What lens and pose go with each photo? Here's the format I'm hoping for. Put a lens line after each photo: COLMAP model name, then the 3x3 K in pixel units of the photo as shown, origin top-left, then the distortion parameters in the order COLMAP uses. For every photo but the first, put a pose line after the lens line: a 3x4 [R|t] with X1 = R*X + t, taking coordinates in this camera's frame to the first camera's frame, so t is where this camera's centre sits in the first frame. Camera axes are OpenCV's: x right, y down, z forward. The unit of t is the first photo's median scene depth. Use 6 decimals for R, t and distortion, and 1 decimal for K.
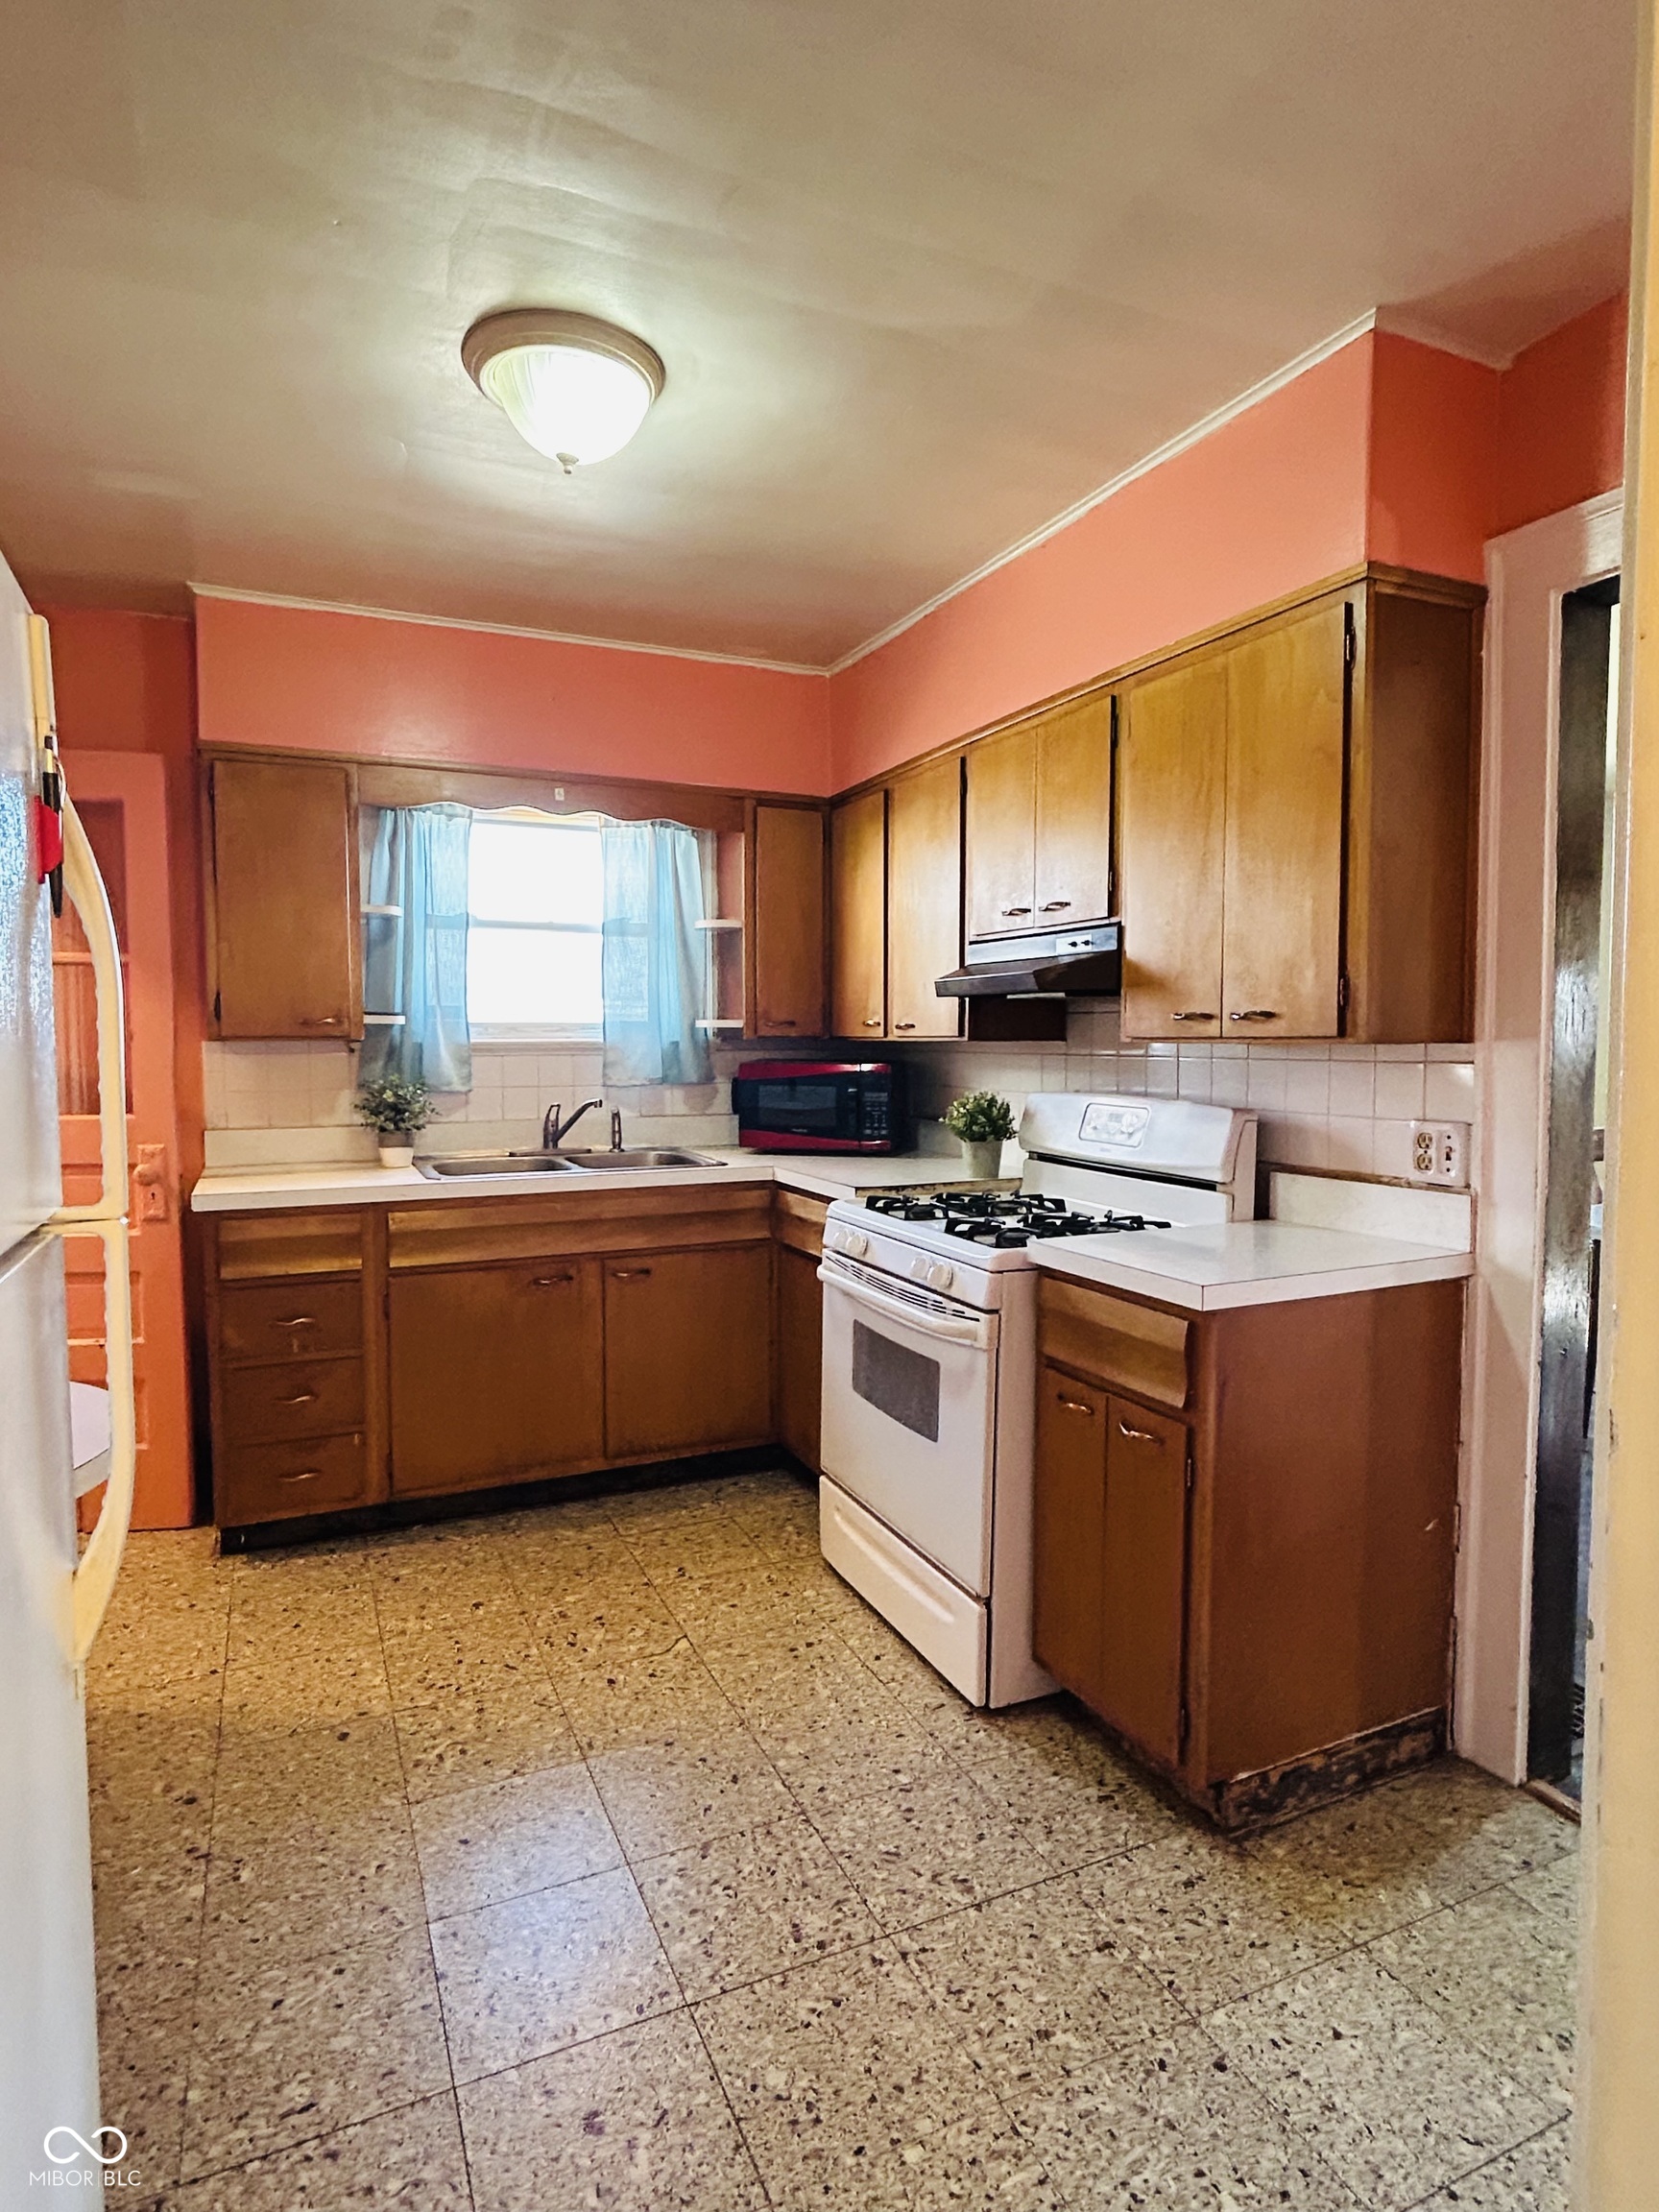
lens RADIAL K [[1210.4, 0, 829.5], [0, 1210.4, 1106.0], [0, 0, 1]] dist [0.004413, -0.006830]
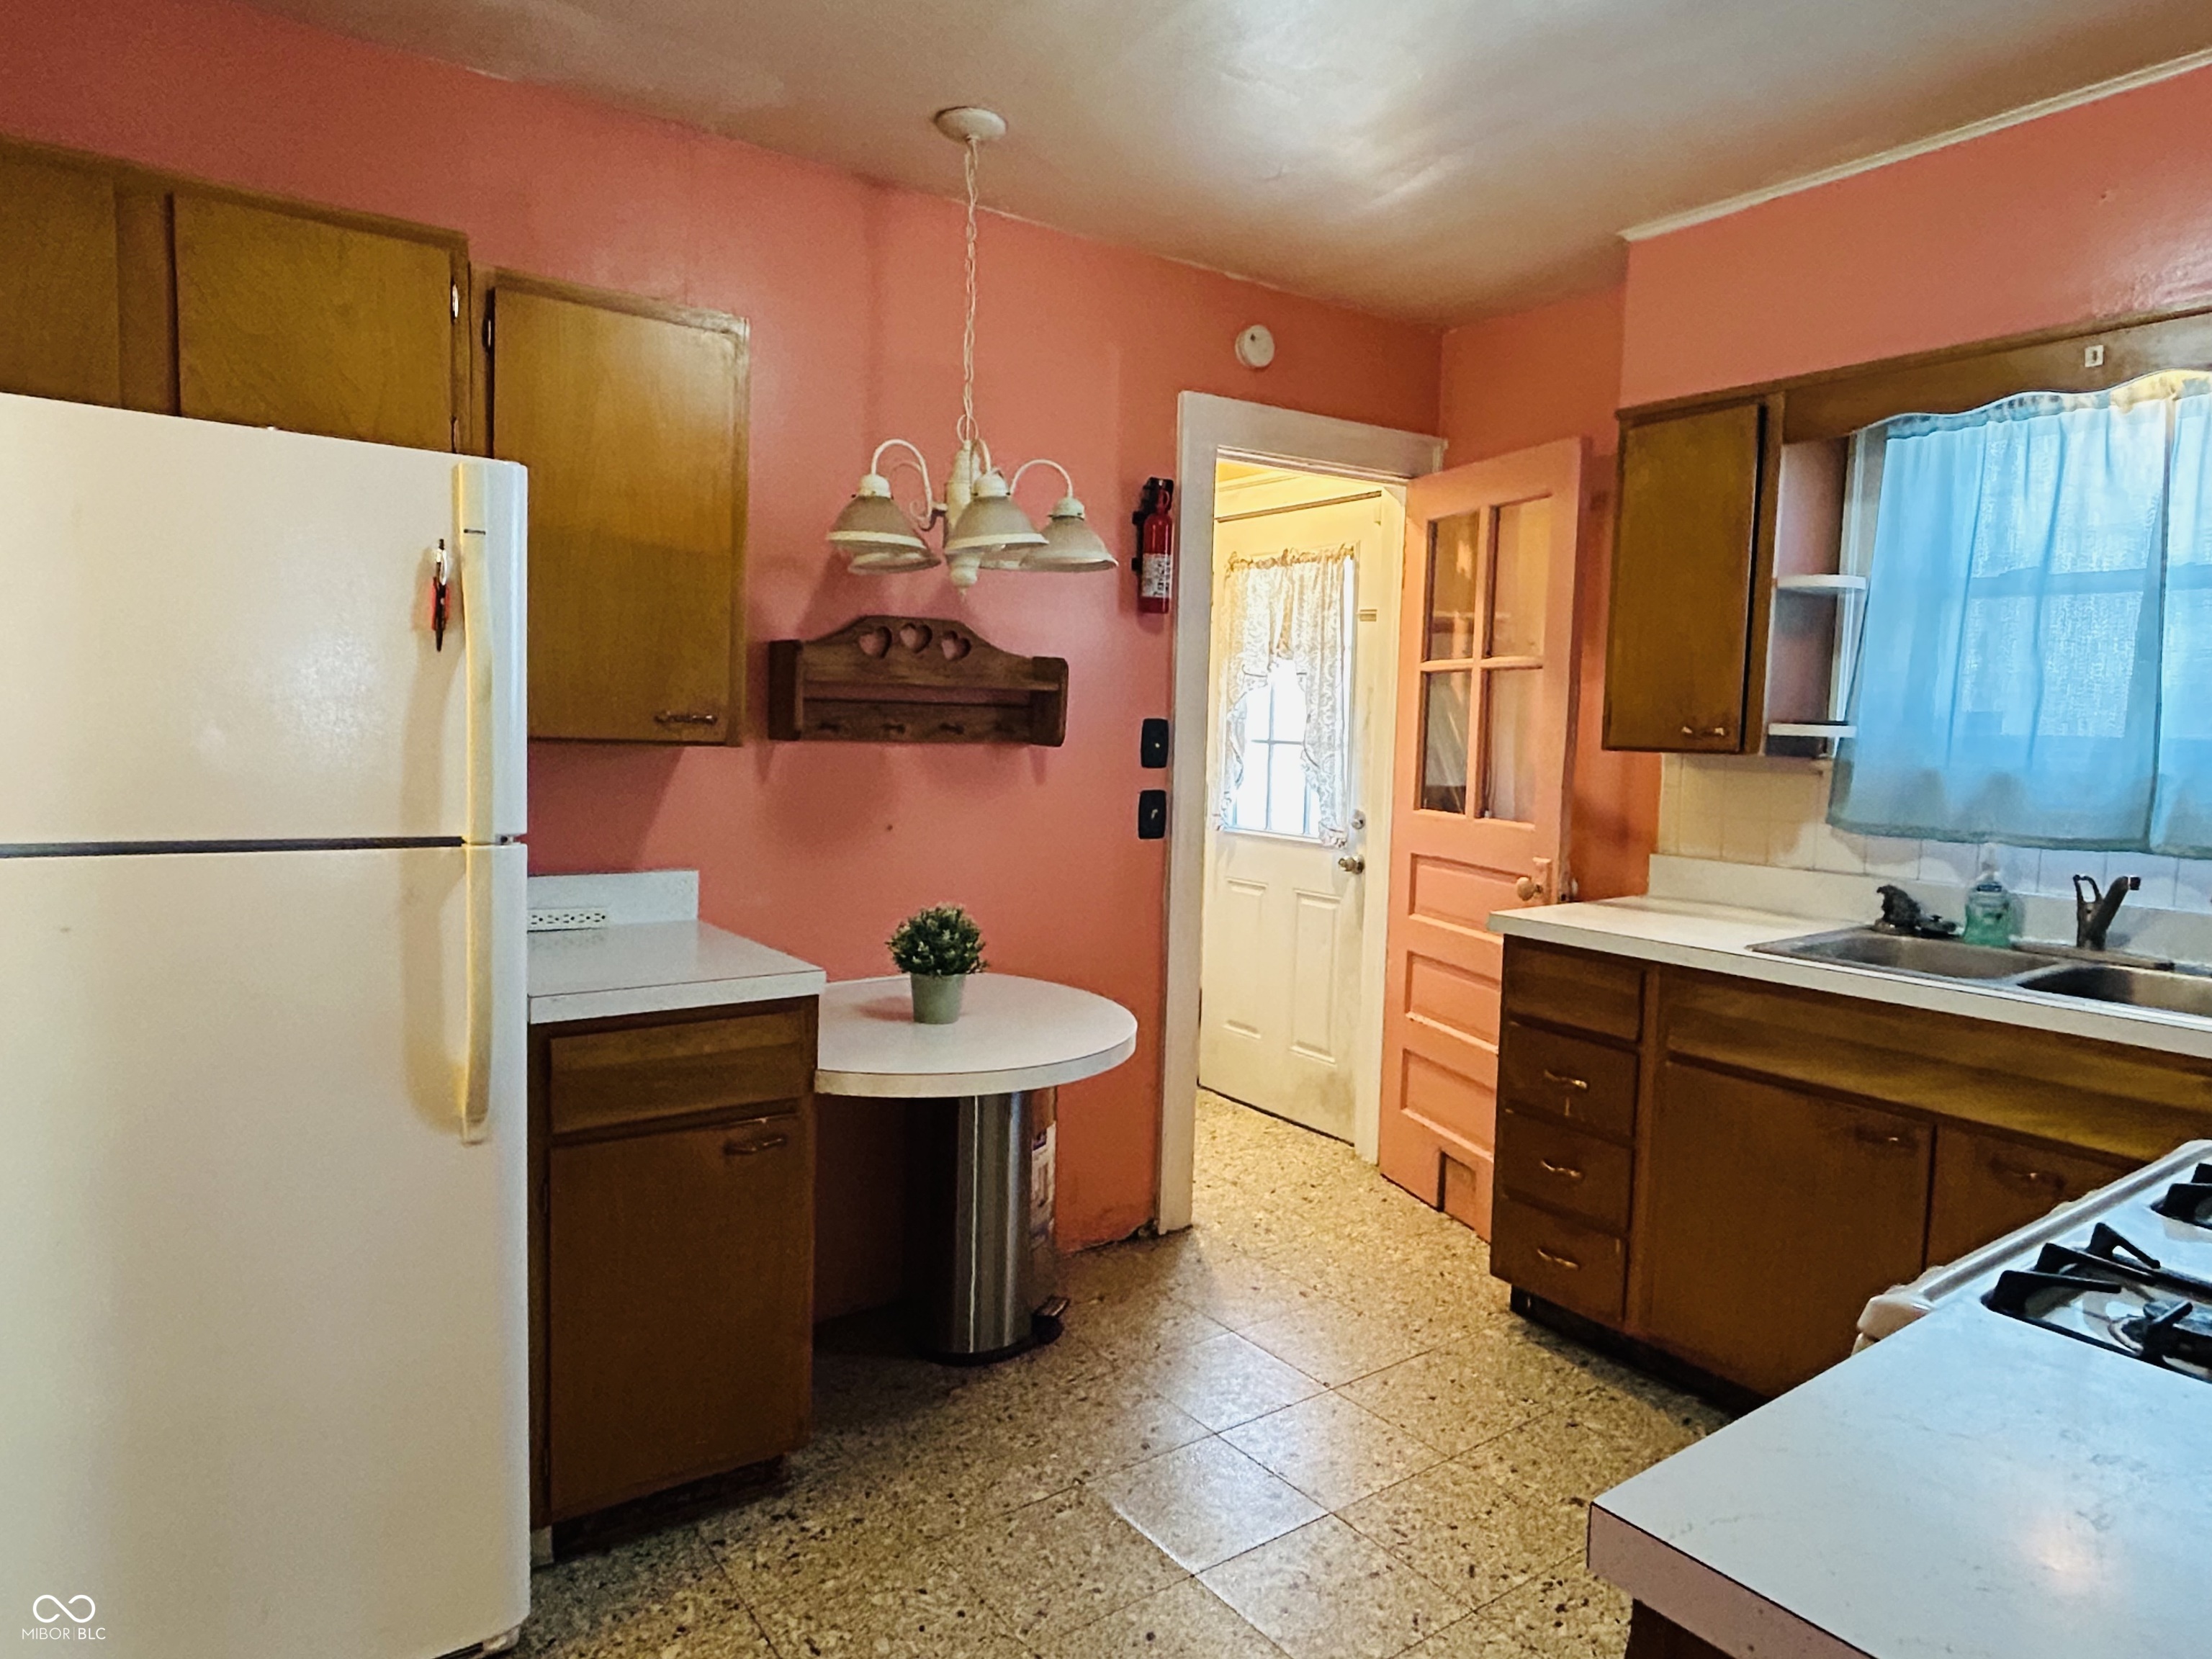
lens RADIAL K [[1334.4, 0, 1095.4], [0, 1334.4, 830.4], [0, 0, 1]] dist [-0.007020, 0.000785]
pose [[0.193488, 0.090656, -0.976905, 0.387046], [-0.087995, 0.993312, 0.074750, -0.036816], [0.977149, 0.071500, 0.200171, 0.461480]]
